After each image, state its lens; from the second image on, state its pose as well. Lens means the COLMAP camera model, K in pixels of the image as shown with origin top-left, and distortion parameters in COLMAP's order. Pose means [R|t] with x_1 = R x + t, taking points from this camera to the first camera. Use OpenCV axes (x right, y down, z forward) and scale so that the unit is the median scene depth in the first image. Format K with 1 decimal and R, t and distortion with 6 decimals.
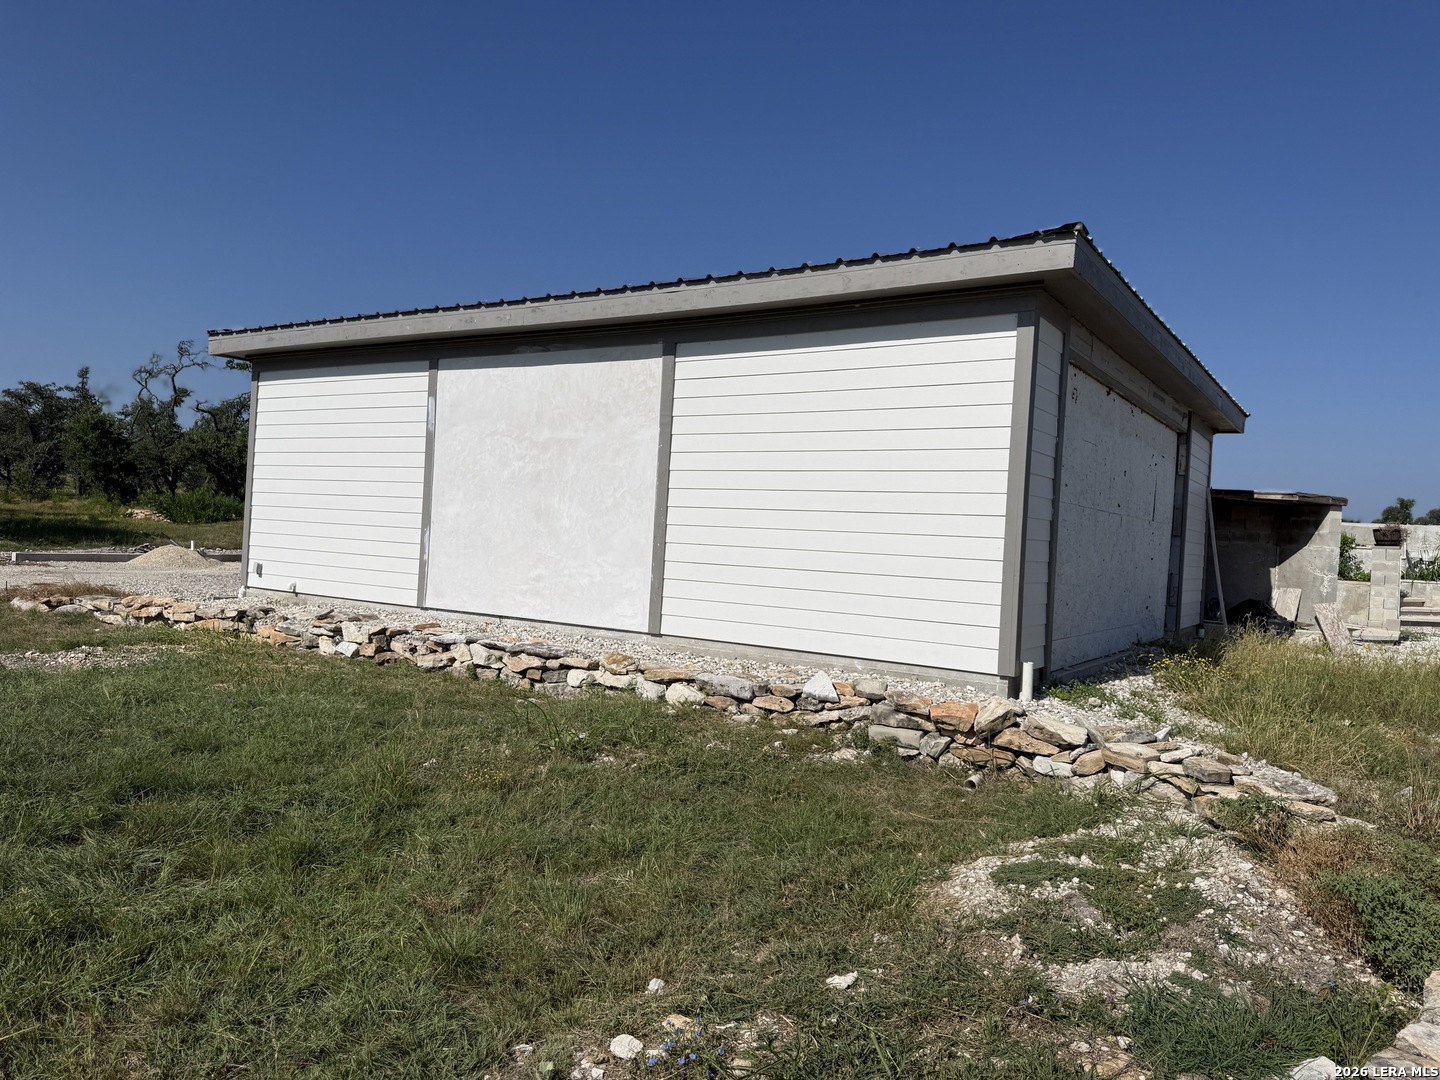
lens RADIAL K [[999.6, 0, 720.6], [0, 999.6, 541.8], [0, 0, 1]] dist [0.043384, -0.050452]
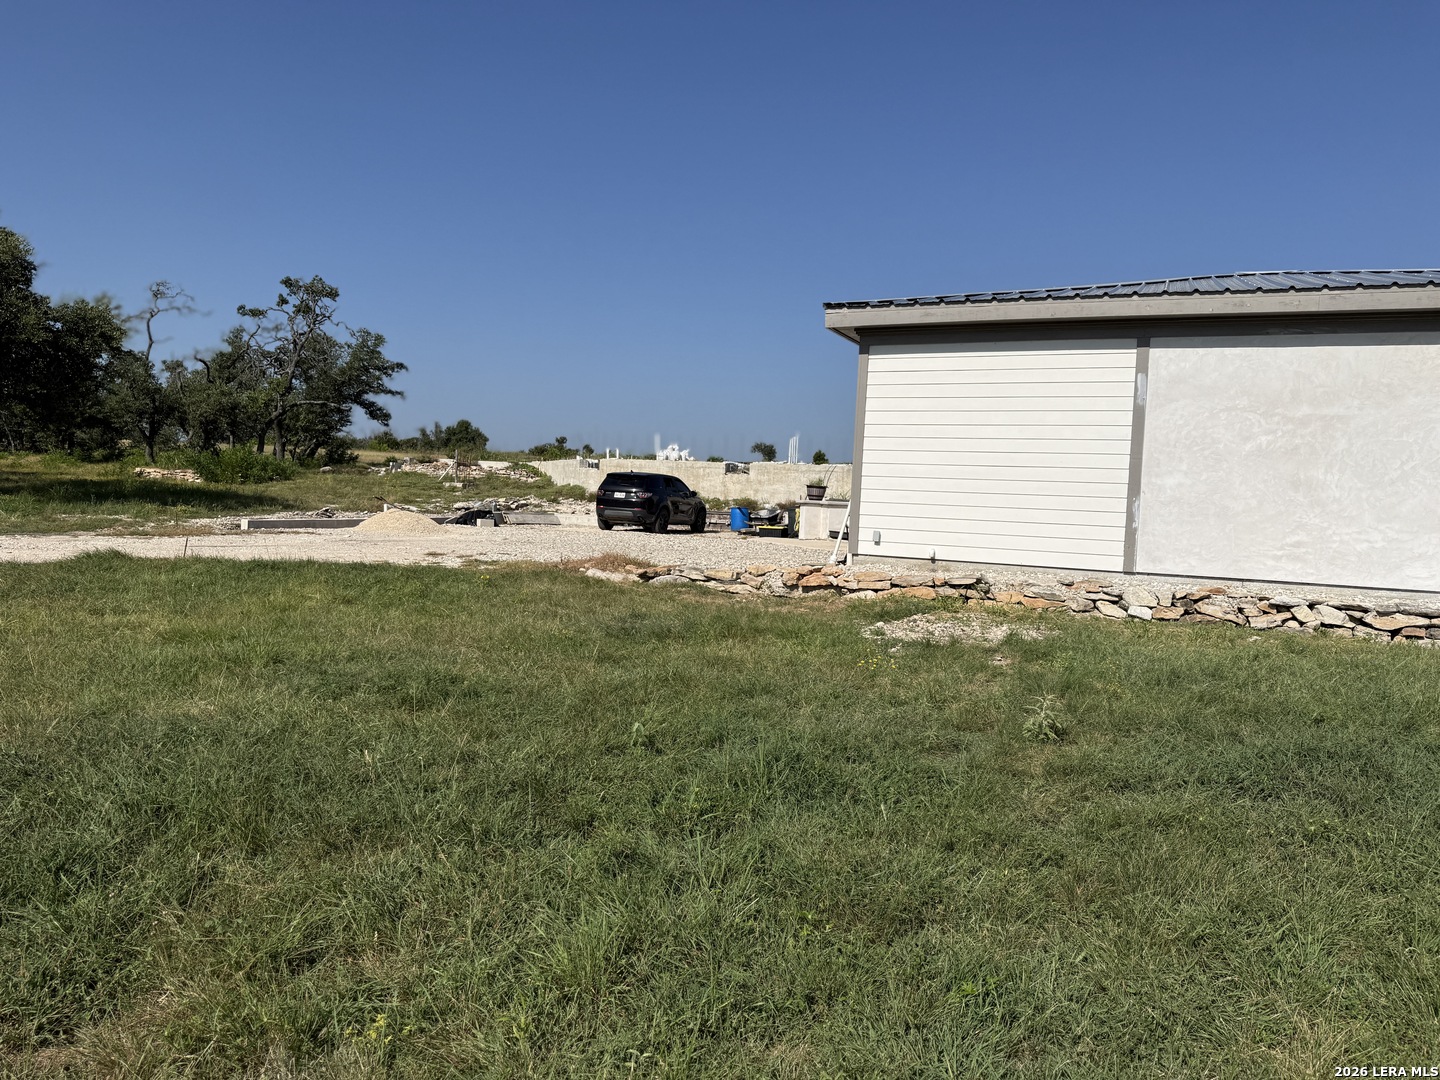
lens RADIAL K [[999.6, 0, 727.3], [0, 999.6, 536.4], [0, 0, 1]] dist [0.043384, -0.050452]
pose [[0.989857, -0.013772, 0.141396, -0.939245], [0.007896, 0.999085, 0.042034, -0.022566], [-0.141845, -0.040491, 0.989060, 0.007556]]
